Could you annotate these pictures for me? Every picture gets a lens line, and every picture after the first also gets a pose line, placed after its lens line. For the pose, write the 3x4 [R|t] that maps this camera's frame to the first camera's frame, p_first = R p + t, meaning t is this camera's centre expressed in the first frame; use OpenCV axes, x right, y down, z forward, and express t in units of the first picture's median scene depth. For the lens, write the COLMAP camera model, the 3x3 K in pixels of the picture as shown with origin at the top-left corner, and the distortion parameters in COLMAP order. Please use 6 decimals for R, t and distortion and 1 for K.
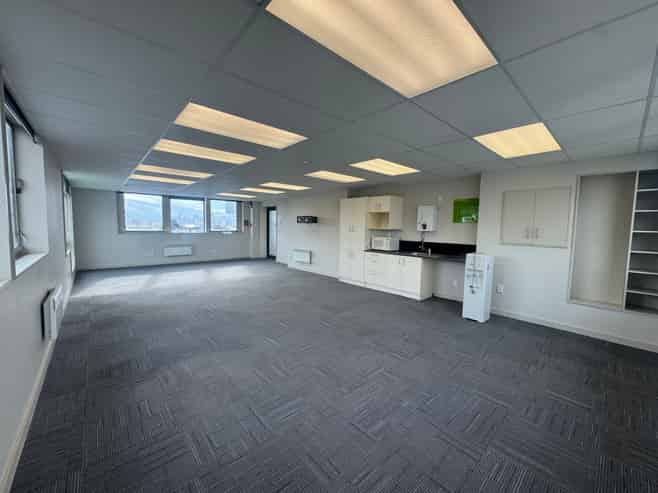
lens RADIAL K [[261.3, 0, 329.0], [0, 261.3, 246.5], [0, 0, 1]] dist [0.001288, 0.000074]
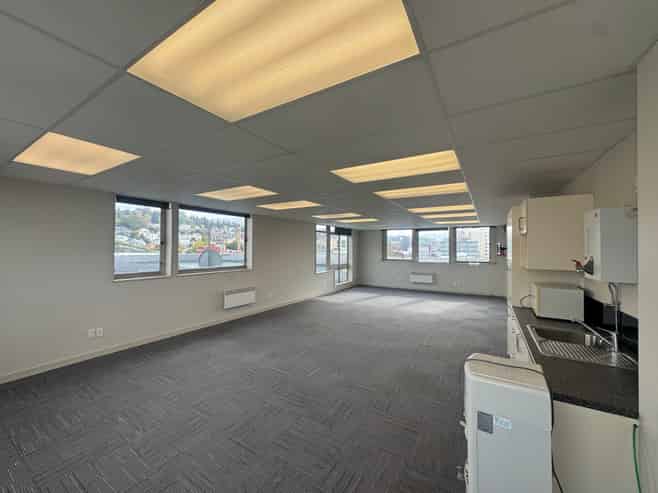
lens RADIAL K [[261.3, 0, 329.0], [0, 261.3, 246.5], [0, 0, 1]] dist [0.001288, 0.000074]
pose [[0.288508, -0.038103, -0.956719, 0.374600], [-0.070044, 0.995691, -0.060777, -0.024225], [0.954912, 0.084547, 0.284596, 0.348216]]
